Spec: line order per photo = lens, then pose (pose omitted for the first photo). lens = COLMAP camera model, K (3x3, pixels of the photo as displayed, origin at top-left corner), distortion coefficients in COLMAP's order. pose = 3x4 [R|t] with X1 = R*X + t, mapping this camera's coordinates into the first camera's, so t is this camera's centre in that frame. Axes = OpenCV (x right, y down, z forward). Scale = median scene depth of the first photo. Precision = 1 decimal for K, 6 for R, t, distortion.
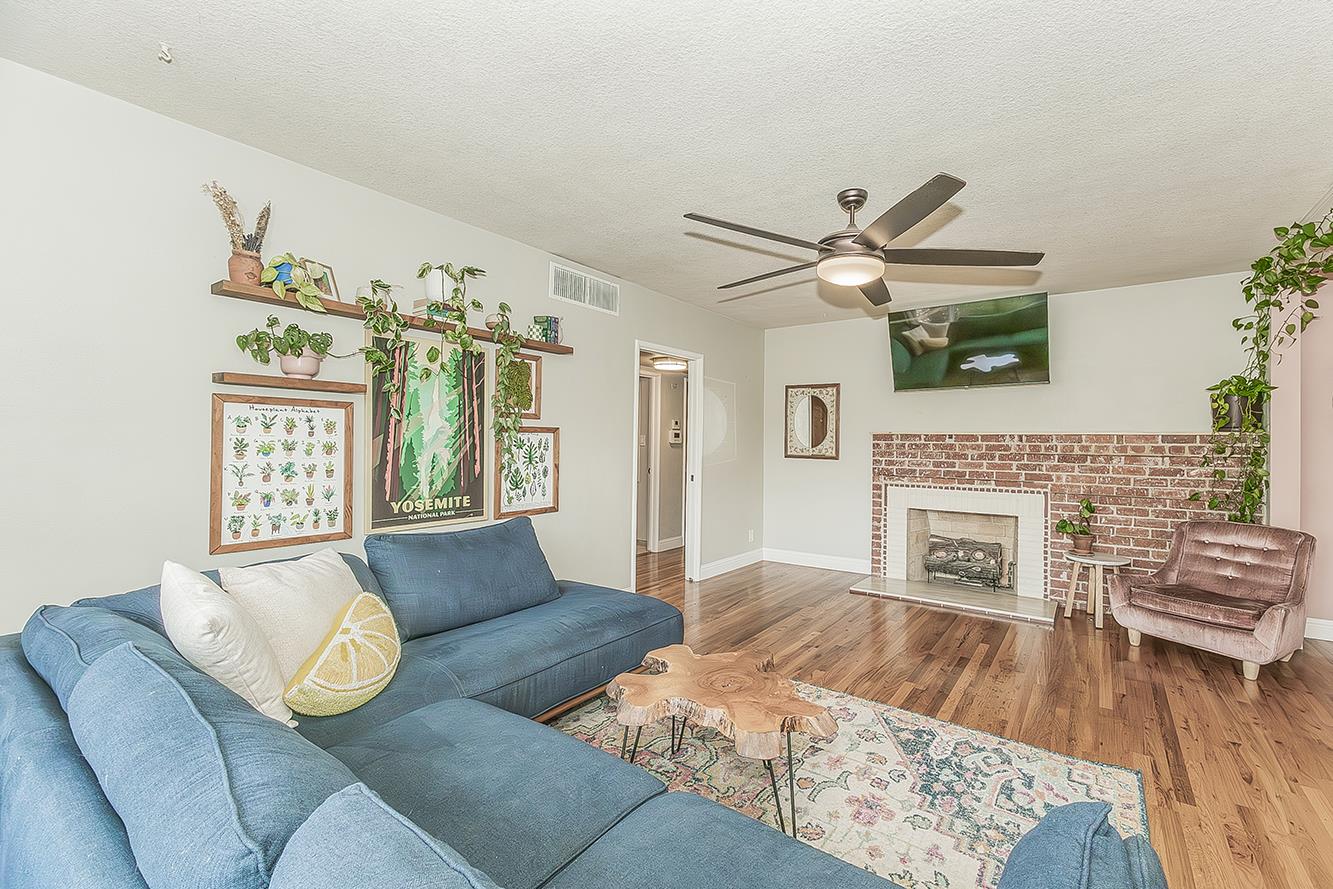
lens RADIAL K [[555.4, 0, 725.6], [0, 555.4, 448.2], [0, 0, 1]] dist [0.005846, -0.001555]
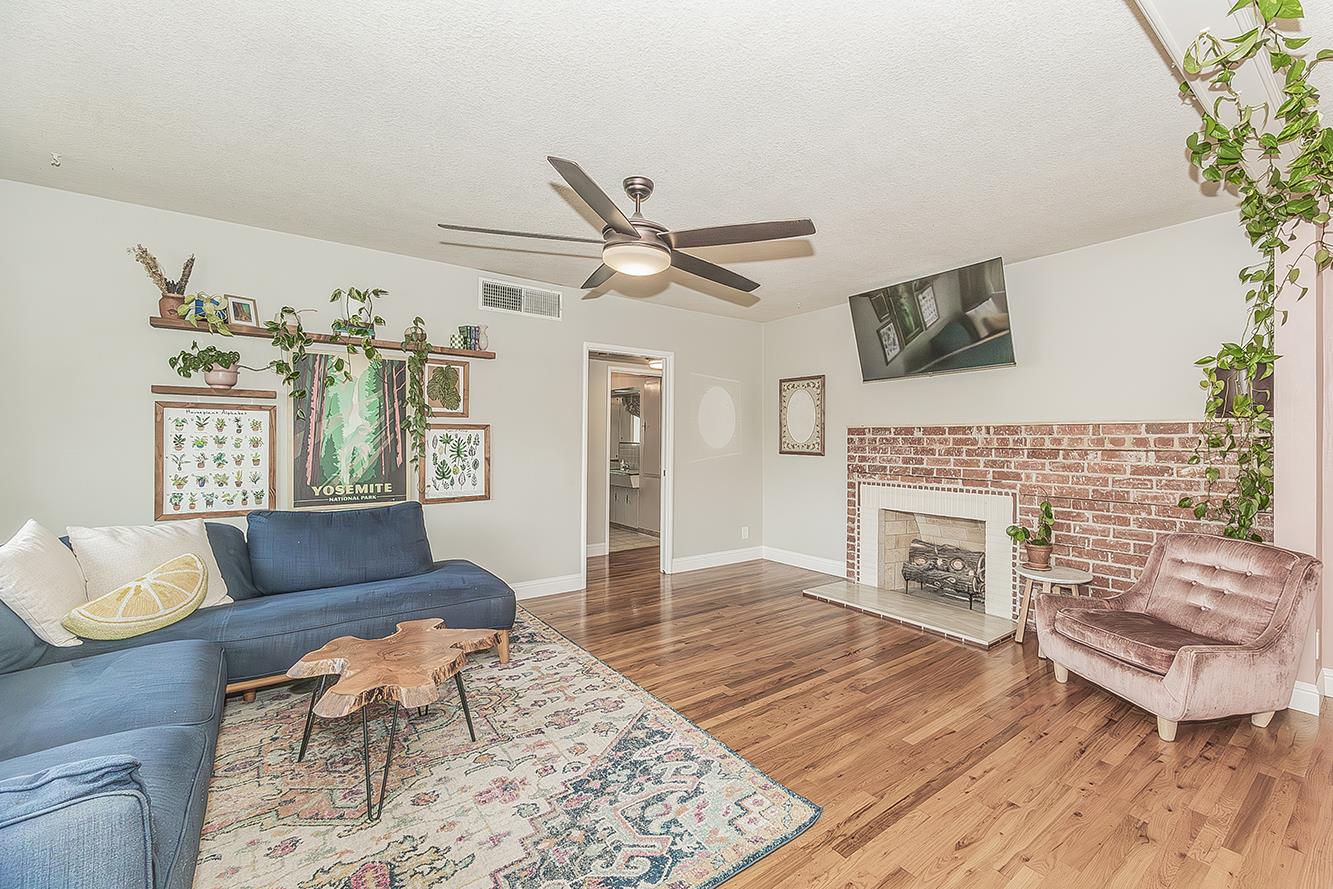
lens RADIAL K [[555.4, 0, 722.6], [0, 555.4, 447.5], [0, 0, 1]] dist [0.005846, -0.001555]
pose [[0.955345, -0.002101, -0.295486, 0.478909], [0.001930, 0.999998, -0.000872, 0.010535], [0.295487, 0.000262, 0.955347, 0.072353]]
